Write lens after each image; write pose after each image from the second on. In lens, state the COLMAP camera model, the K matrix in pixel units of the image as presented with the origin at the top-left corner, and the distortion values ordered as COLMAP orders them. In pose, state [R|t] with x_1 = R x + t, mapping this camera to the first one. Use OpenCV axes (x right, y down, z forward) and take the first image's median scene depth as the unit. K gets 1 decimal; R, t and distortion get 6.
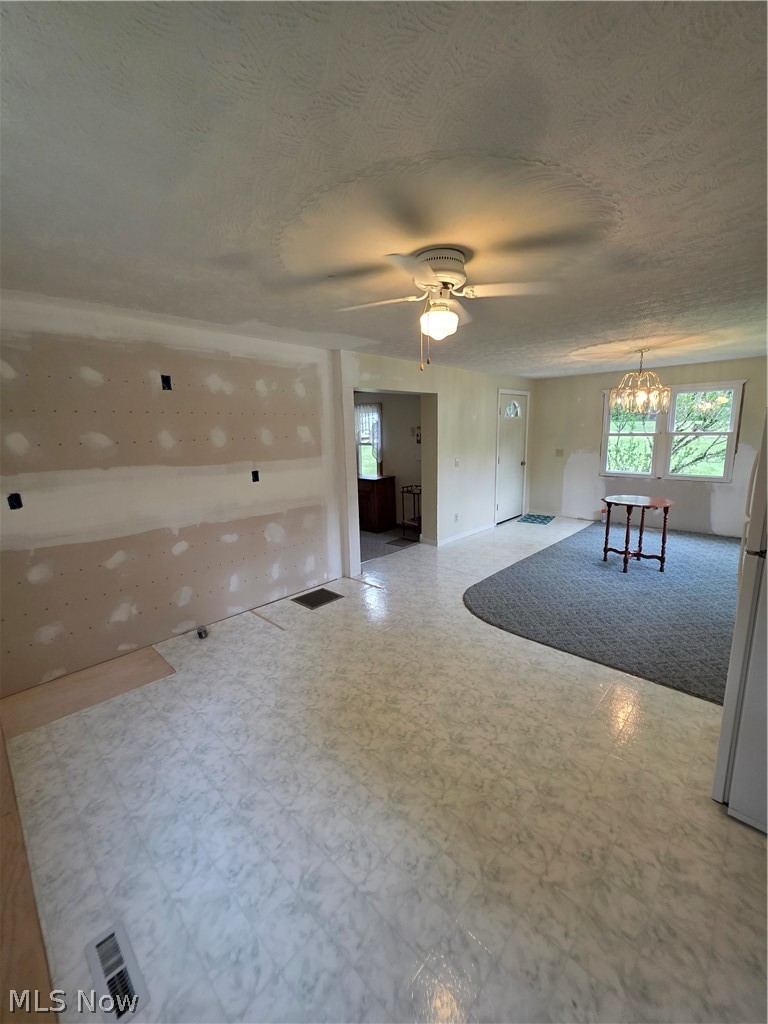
lens RADIAL K [[411.8, 0, 384.0], [0, 411.8, 512.0], [0, 0, 1]] dist [0.000083, -0.000012]
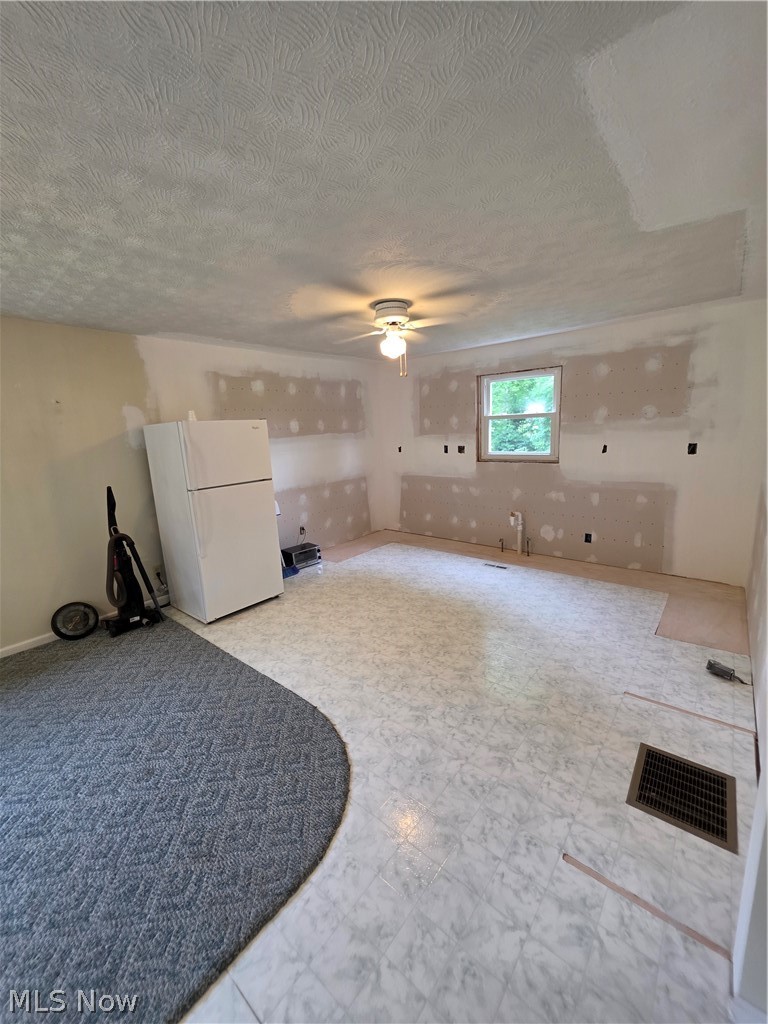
lens RADIAL K [[411.8, 0, 384.0], [0, 411.8, 512.0], [0, 0, 1]] dist [0.000083, -0.000012]
pose [[-0.995375, 0.077140, -0.057249, 0.205042], [0.048369, 0.917357, 0.395115, -0.328968], [0.082997, 0.390519, -0.916846, 1.717047]]
